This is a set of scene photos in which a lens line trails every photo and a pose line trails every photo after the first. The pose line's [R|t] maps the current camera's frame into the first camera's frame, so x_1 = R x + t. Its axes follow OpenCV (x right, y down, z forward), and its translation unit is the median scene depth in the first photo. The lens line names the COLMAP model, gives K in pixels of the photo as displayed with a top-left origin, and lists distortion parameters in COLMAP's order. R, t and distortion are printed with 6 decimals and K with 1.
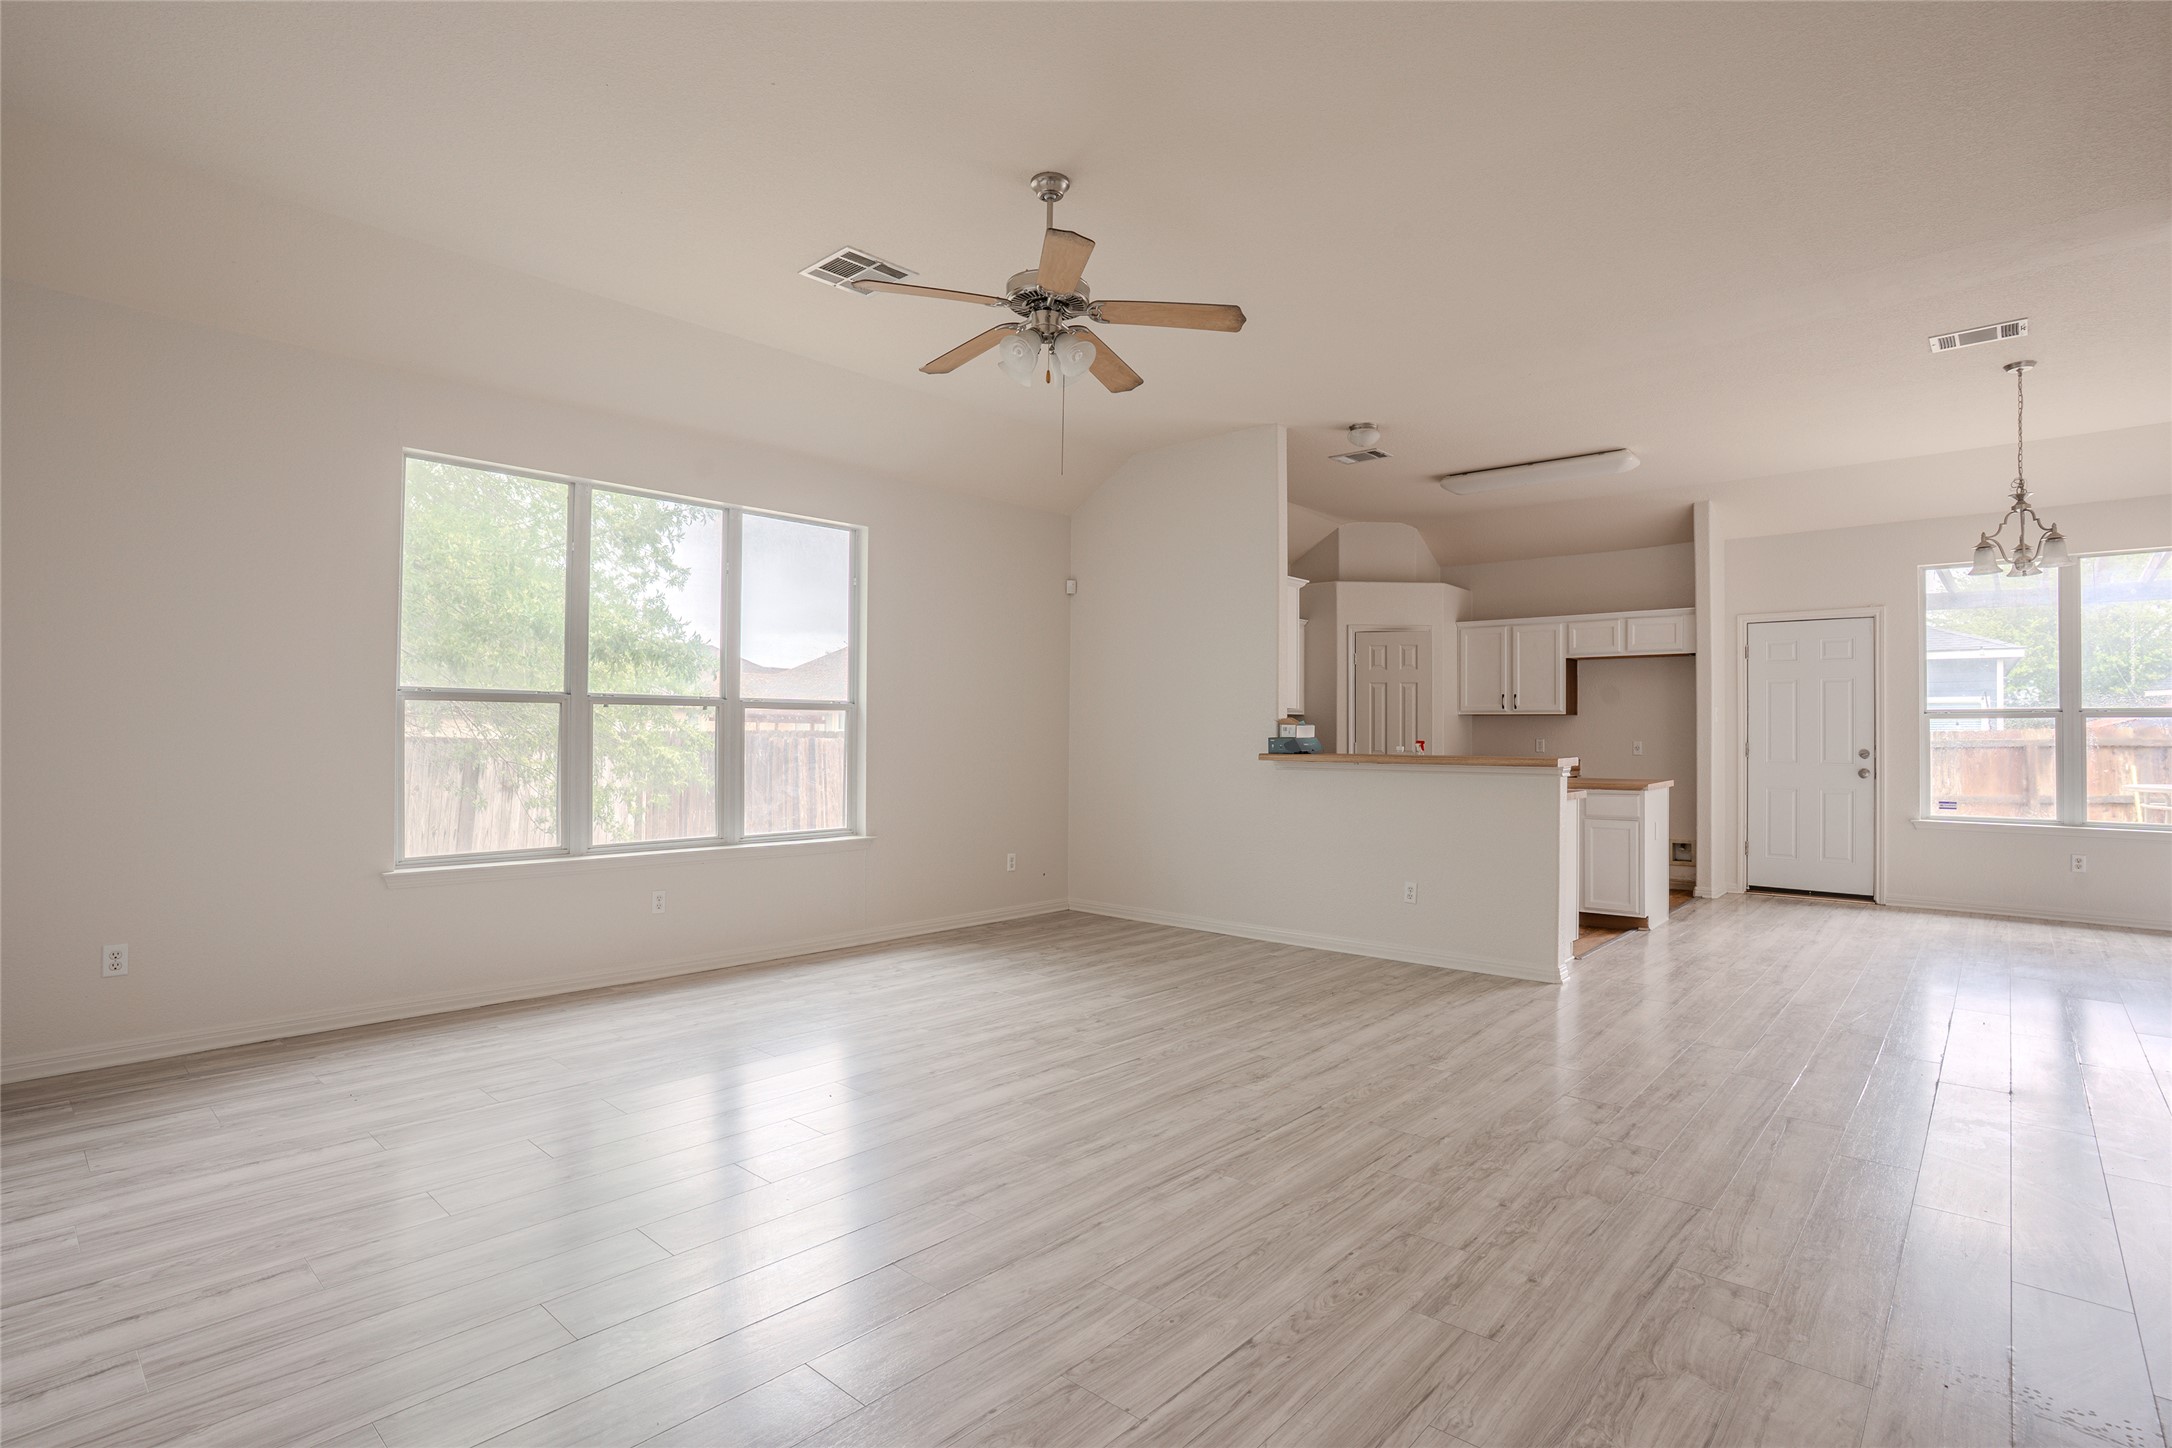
lens RADIAL K [[1063.7, 0, 1086.0], [0, 1063.7, 724.0], [0, 0, 1]] dist [-0.078637, 0.033203]
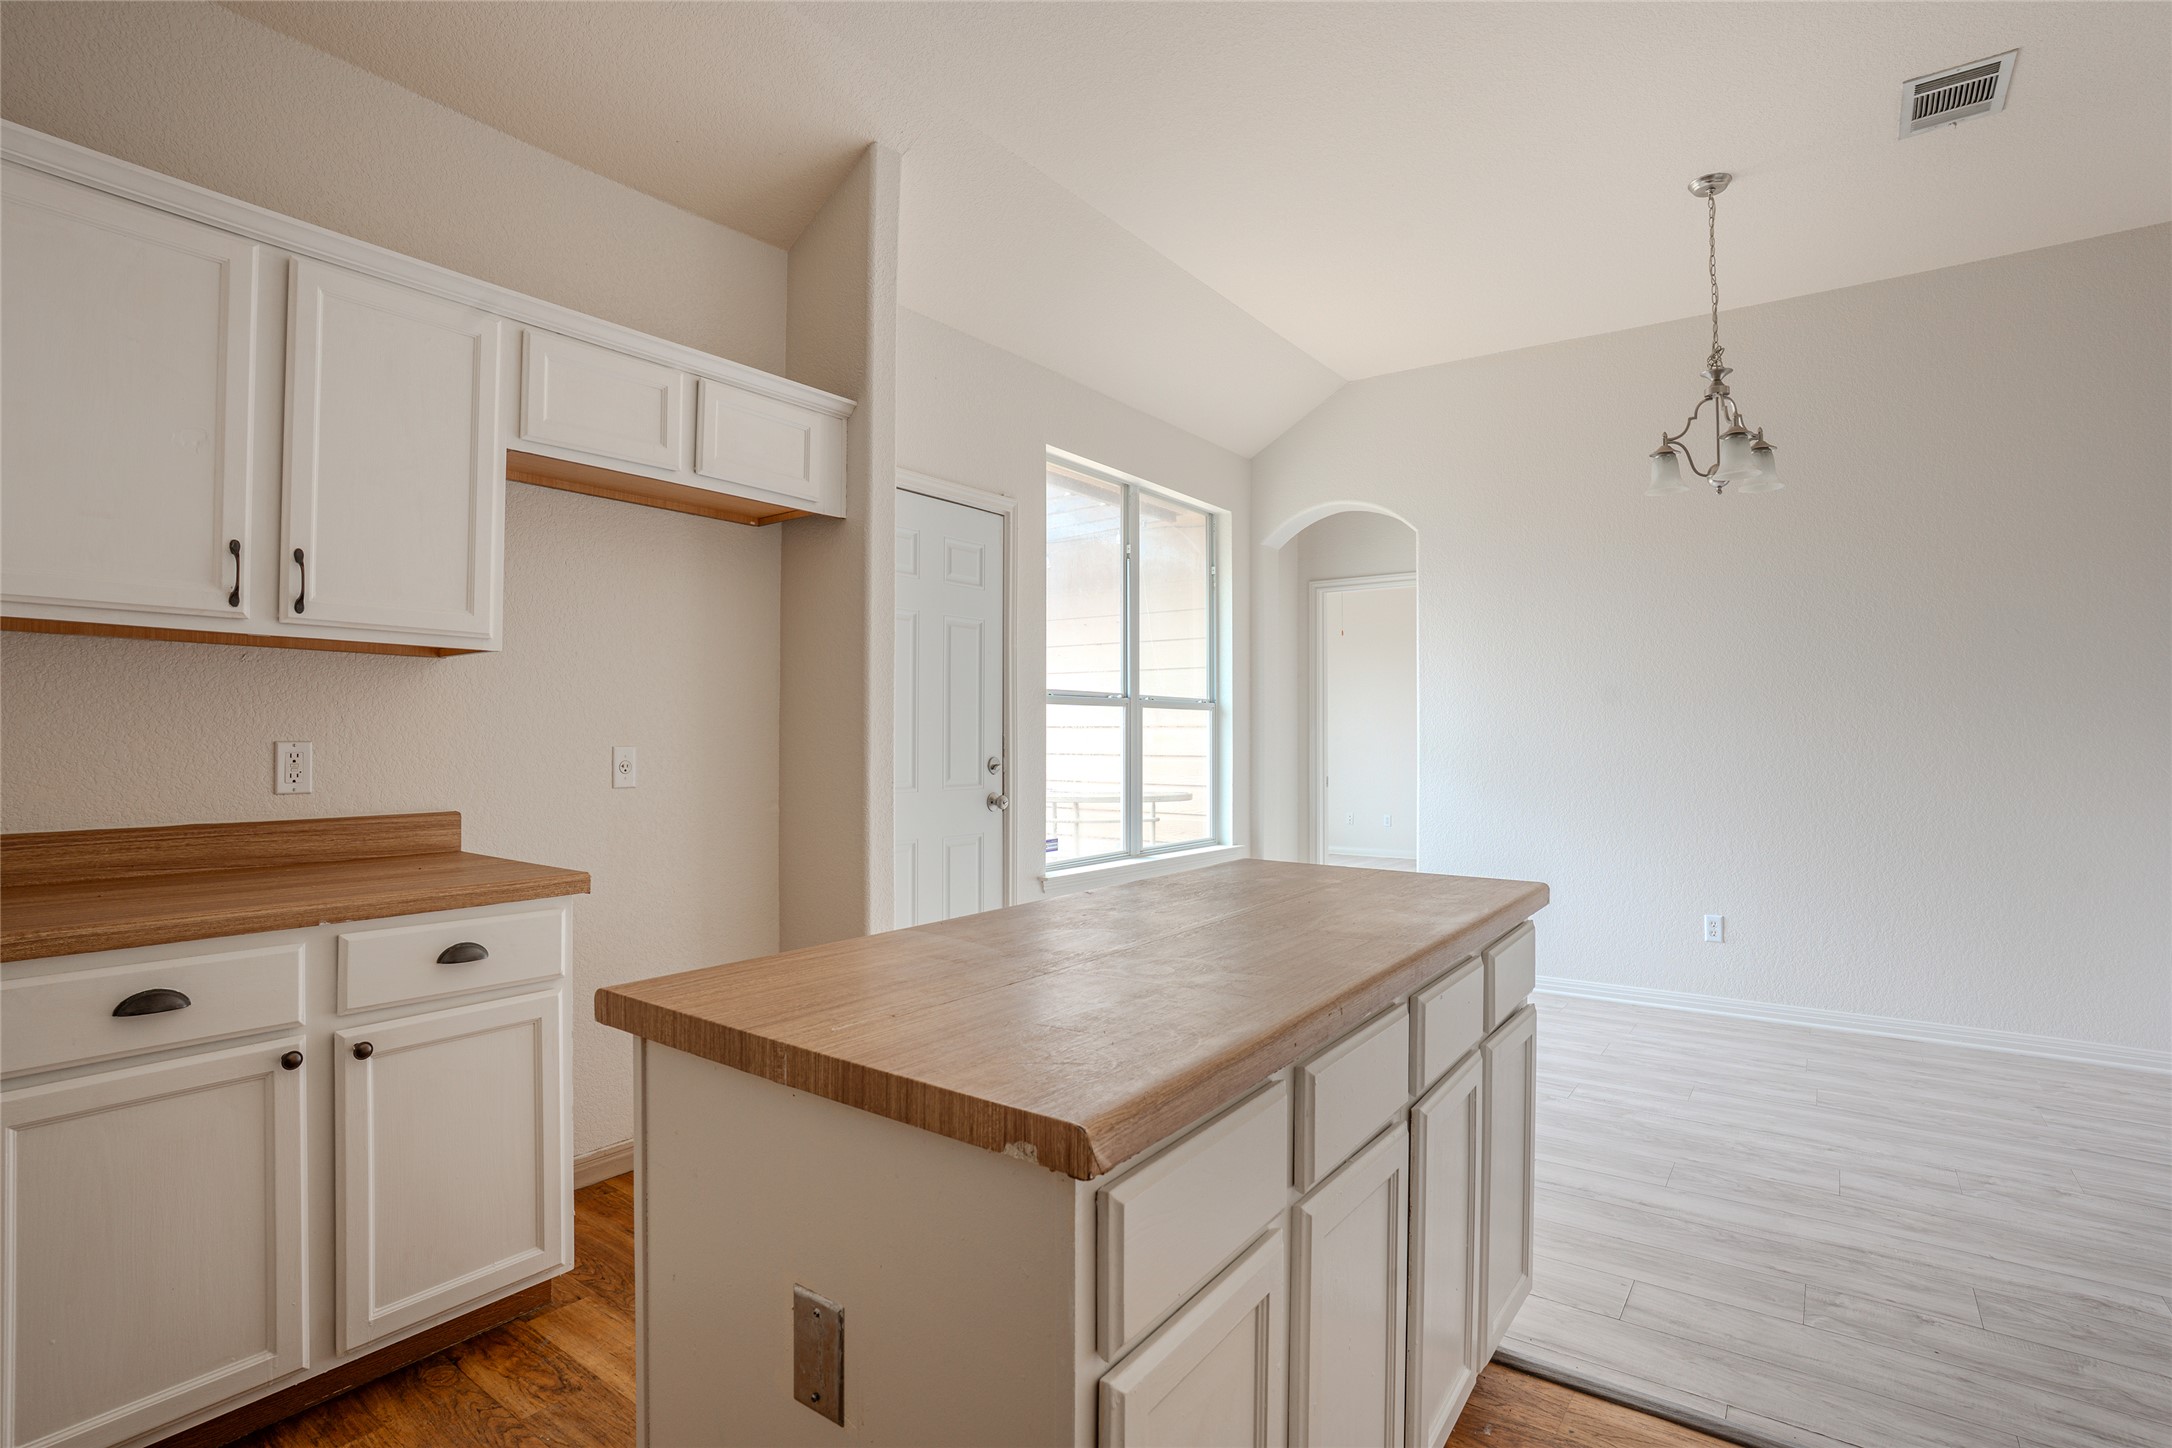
lens RADIAL K [[1063.7, 0, 1086.0], [0, 1063.7, 724.0], [0, 0, 1]] dist [-0.078637, 0.033203]
pose [[-0.135224, 0.006434, 0.990794, 0.351668], [-0.015776, 0.999838, -0.008646, 0.021210], [-0.990689, -0.016800, -0.135101, 1.906760]]
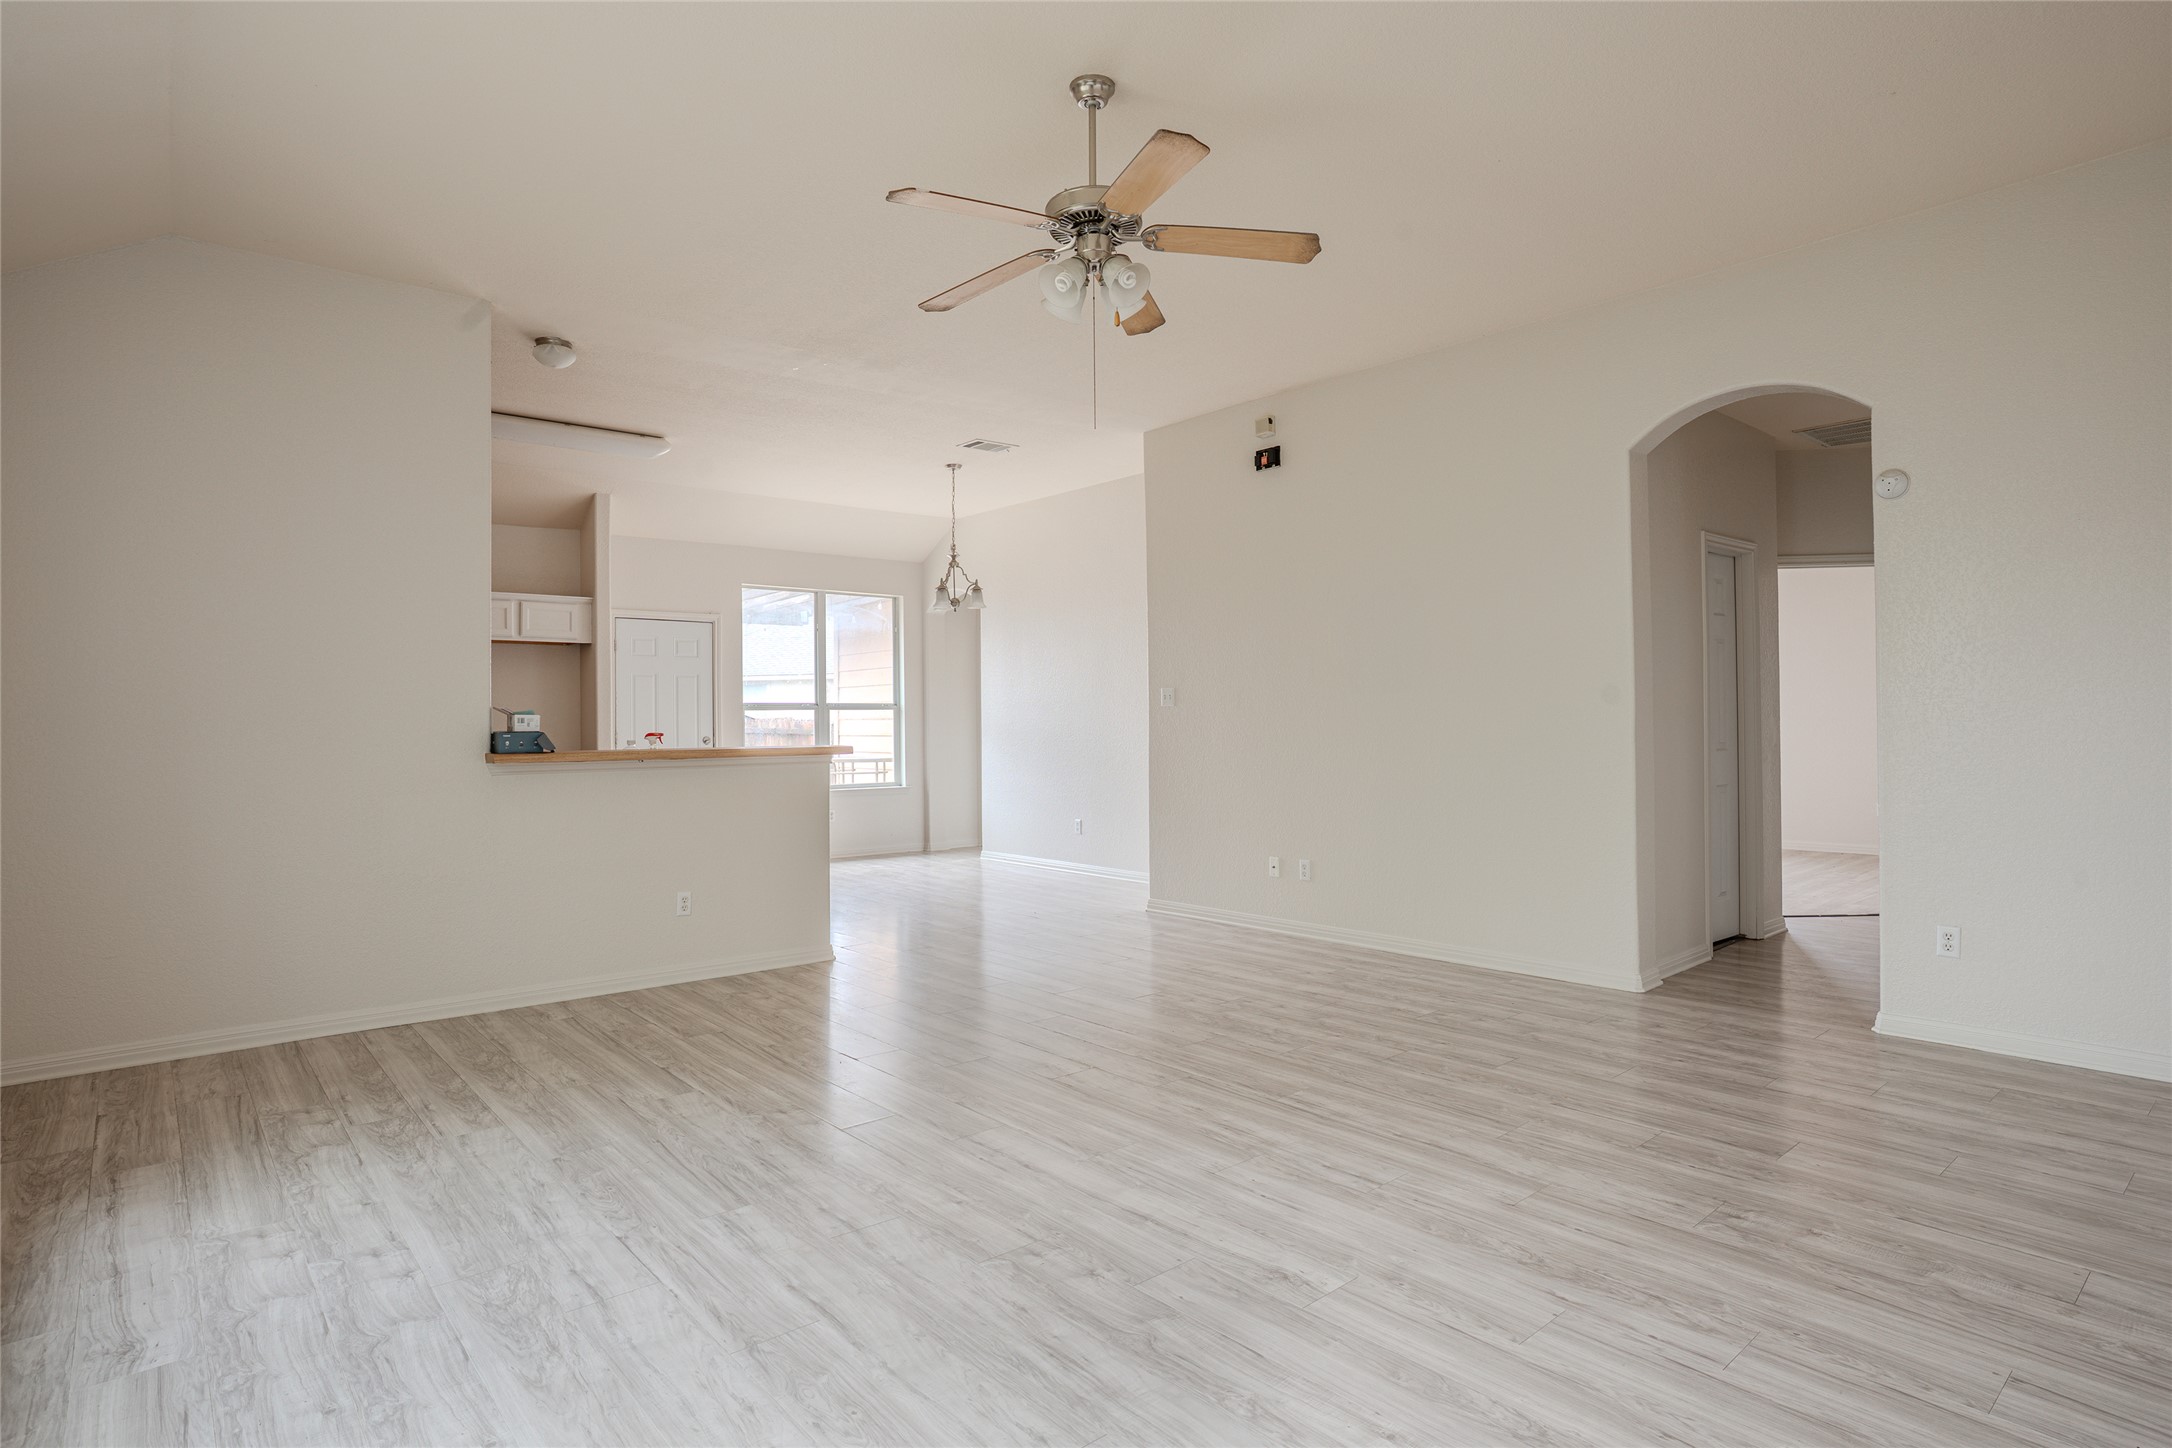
lens RADIAL K [[1144.1, 0, 1084.8], [0, 1144.1, 714.4], [0, 0, 1]] dist [-0.072786, 0.042878]
pose [[0.126479, 0.000199, 0.991969, -0.853891], [0.001665, 0.999999, -0.000413, 0.002415], [-0.991968, 0.001703, 0.126478, 0.784496]]
